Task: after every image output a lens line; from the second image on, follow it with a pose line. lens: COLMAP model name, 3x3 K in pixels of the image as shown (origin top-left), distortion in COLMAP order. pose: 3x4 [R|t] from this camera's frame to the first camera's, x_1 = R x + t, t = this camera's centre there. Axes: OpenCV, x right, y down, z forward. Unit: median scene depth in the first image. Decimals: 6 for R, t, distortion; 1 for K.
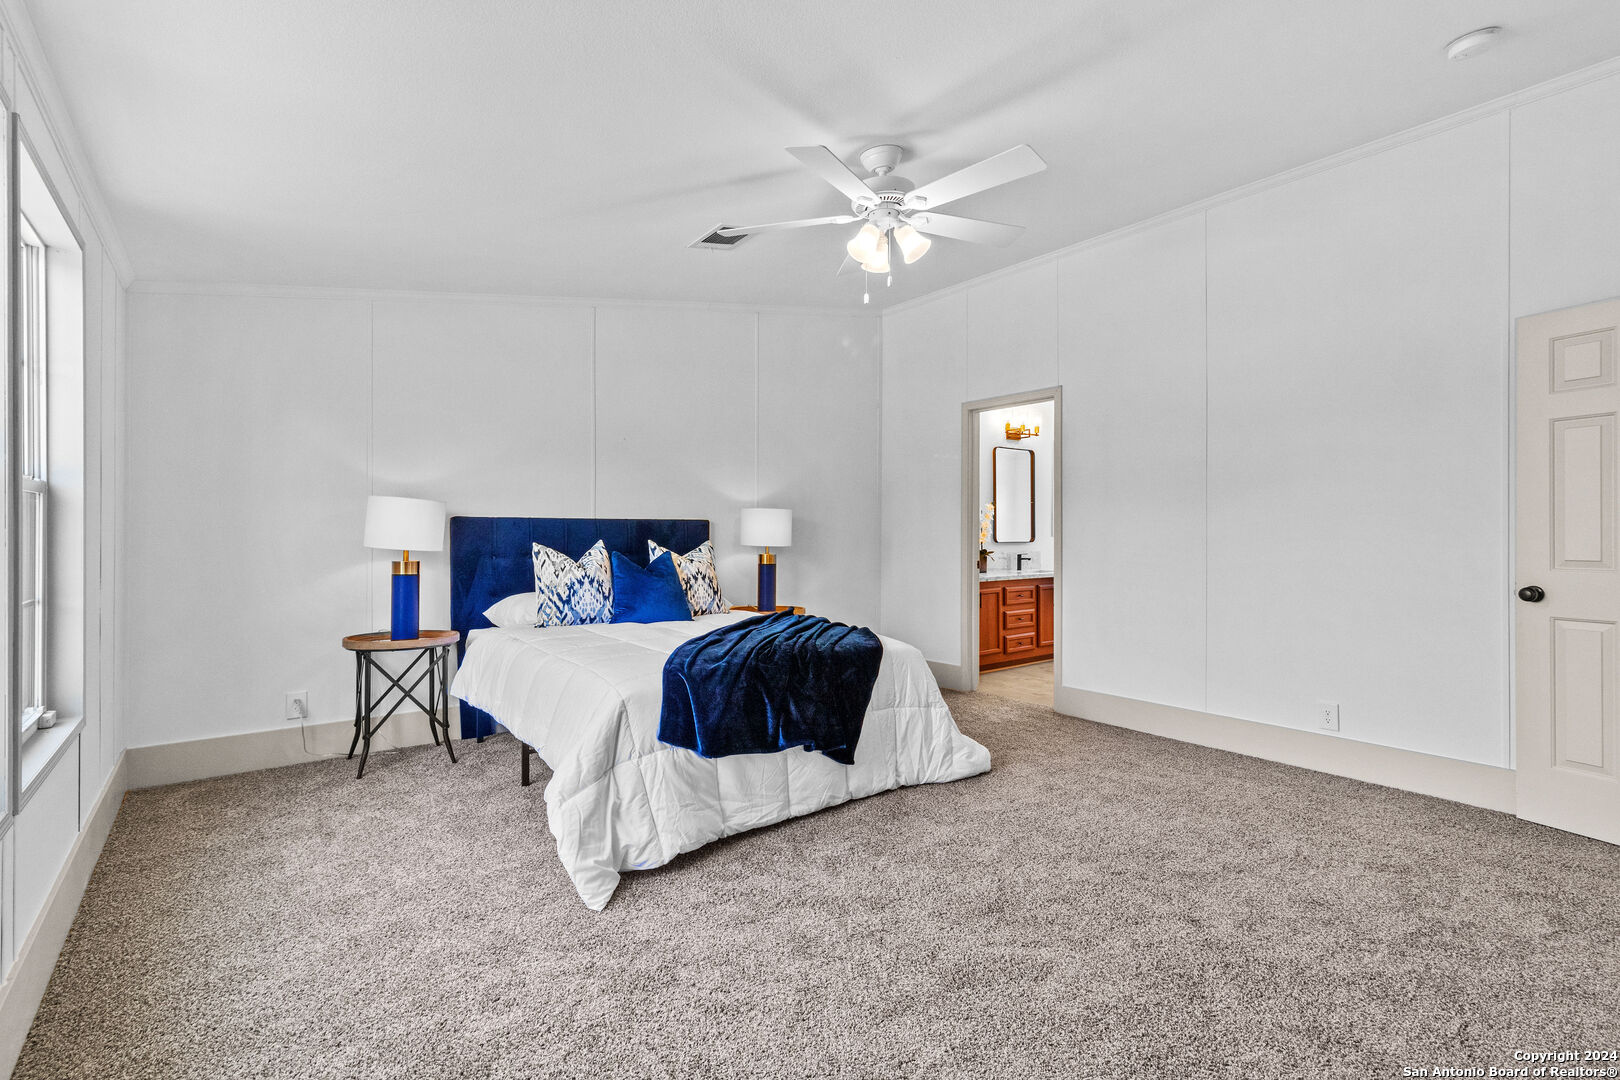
lens RADIAL K [[748.9, 0, 809.9], [0, 748.9, 532.7], [0, 0, 1]] dist [0.001508, 0.000206]
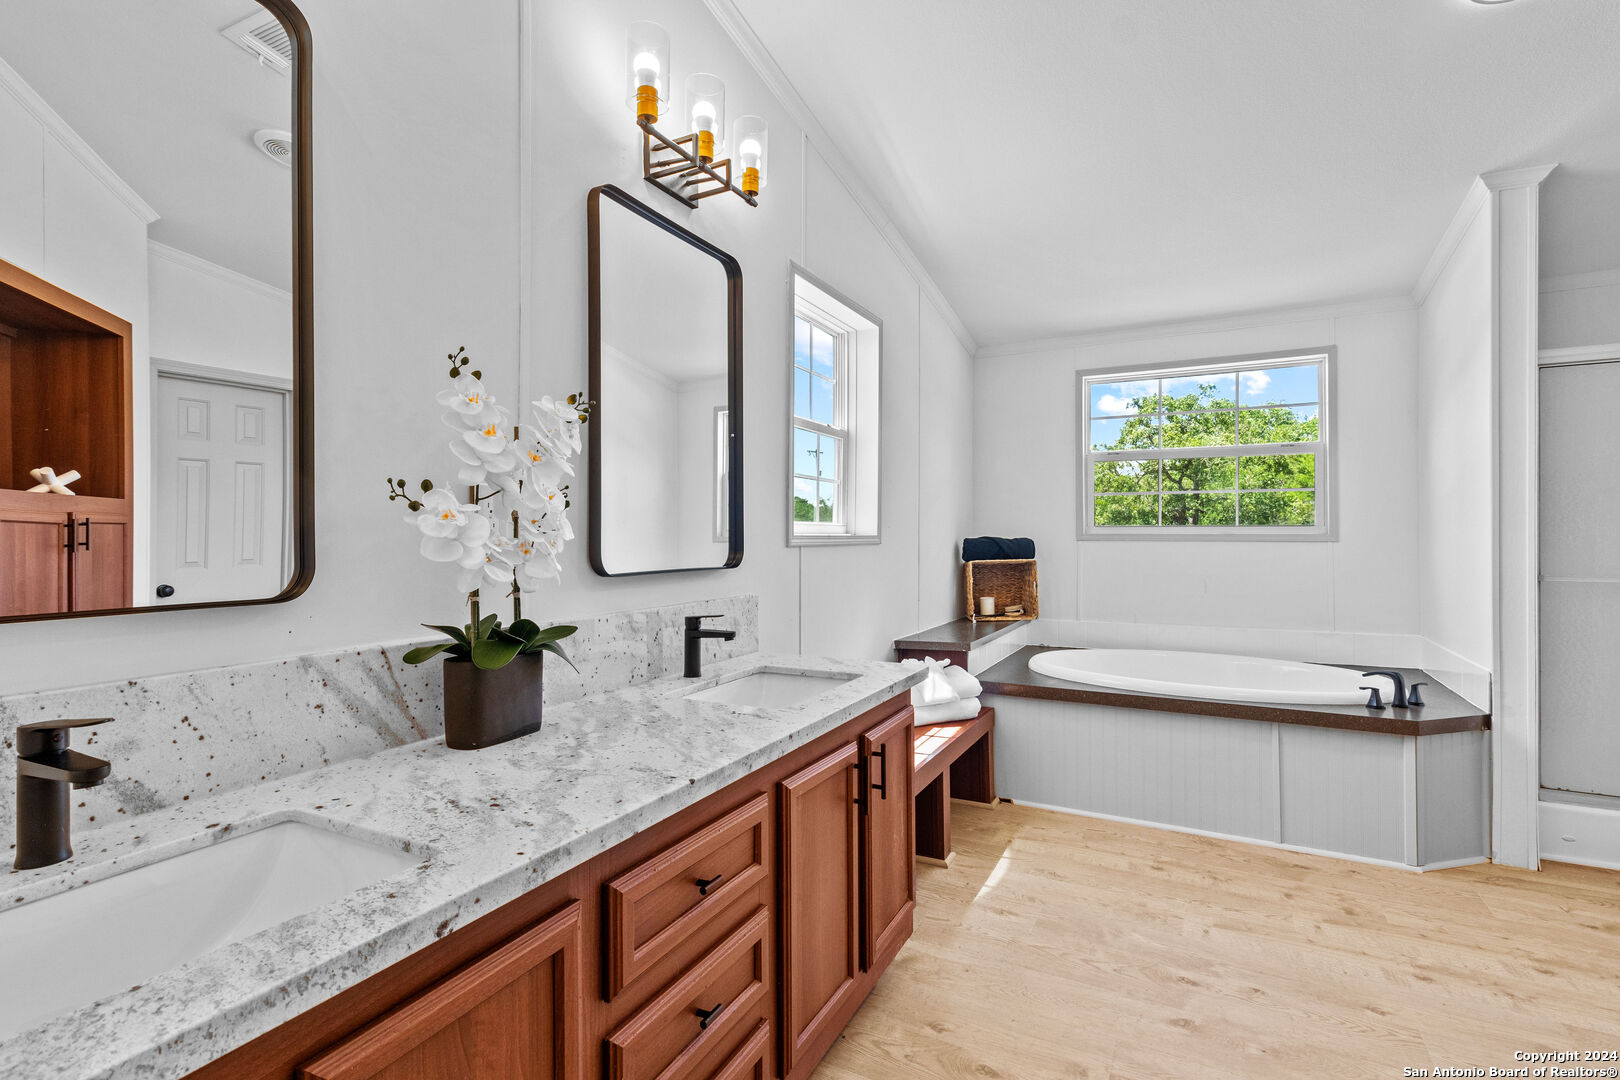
lens RADIAL K [[743.3, 0, 809.5], [0, 743.3, 530.1], [0, 0, 1]] dist [0.003422, 0.000588]
pose [[0.906434, 0.002402, 0.422340, 0.205704], [-0.000003, 0.999984, -0.005680, -0.000833], [-0.422347, 0.005148, 0.906420, 0.742968]]
